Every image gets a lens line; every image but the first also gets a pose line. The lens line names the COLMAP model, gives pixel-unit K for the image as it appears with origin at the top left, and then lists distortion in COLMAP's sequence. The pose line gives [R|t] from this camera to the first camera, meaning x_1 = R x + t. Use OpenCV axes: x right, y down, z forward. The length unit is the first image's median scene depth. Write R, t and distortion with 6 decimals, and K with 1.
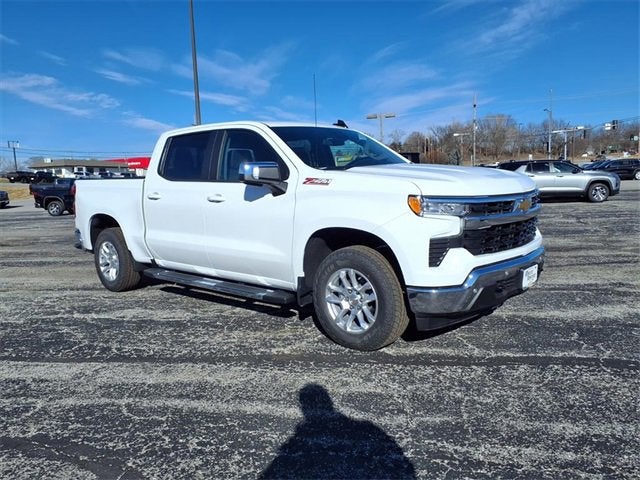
lens RADIAL K [[516.3, 0, 322.4], [0, 516.3, 234.3], [0, 0, 1]] dist [0.014832, -0.015643]
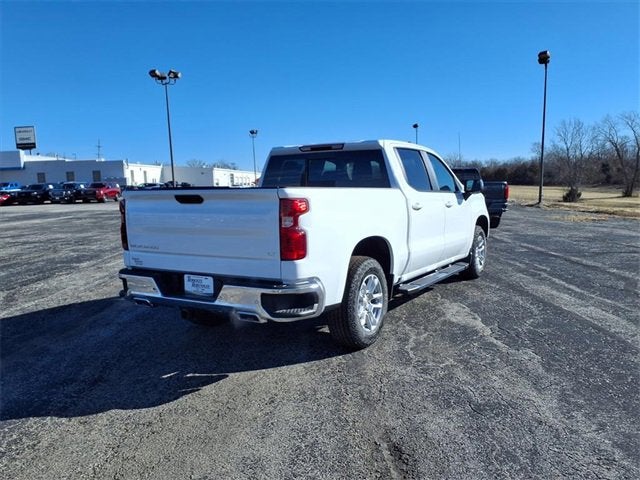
lens RADIAL K [[515.1, 0, 321.8], [0, 515.1, 241.5], [0, 0, 1]] dist [0.010975, -0.011036]
pose [[-0.176840, -0.060674, 0.982368, -1.721102], [0.135951, 0.987025, 0.085435, -0.159151], [-0.974805, 0.148662, -0.166297, 1.850388]]
